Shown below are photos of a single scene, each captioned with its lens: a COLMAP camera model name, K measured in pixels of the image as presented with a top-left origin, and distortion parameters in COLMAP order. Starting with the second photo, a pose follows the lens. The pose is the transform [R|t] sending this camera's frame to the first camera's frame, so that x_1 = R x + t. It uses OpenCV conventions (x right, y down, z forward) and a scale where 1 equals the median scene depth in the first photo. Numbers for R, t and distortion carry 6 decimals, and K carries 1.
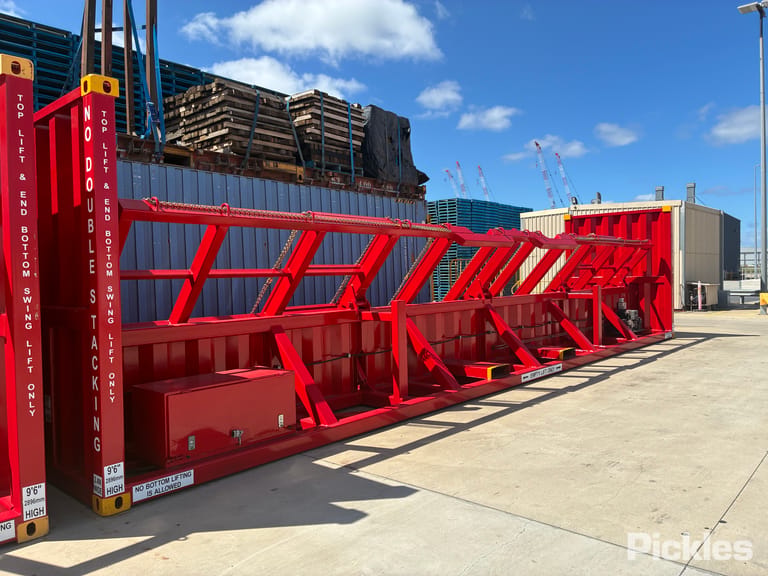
lens RADIAL K [[573.7, 0, 393.8], [0, 573.7, 288.3], [0, 0, 1]] dist [0.085839, -0.104944]
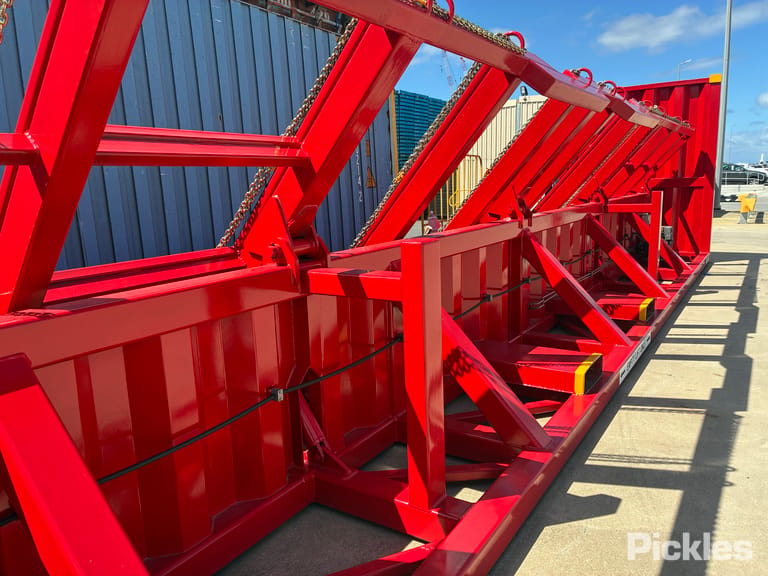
lens RADIAL K [[577.7, 0, 384.0], [0, 577.7, 288.0], [0, 0, 1]] dist [0.108937, -0.161115]
pose [[0.989553, -0.039867, 0.138549, -0.055339], [0.018866, 0.988551, 0.149704, -0.002133], [-0.142931, -0.145526, 0.978975, 0.588724]]
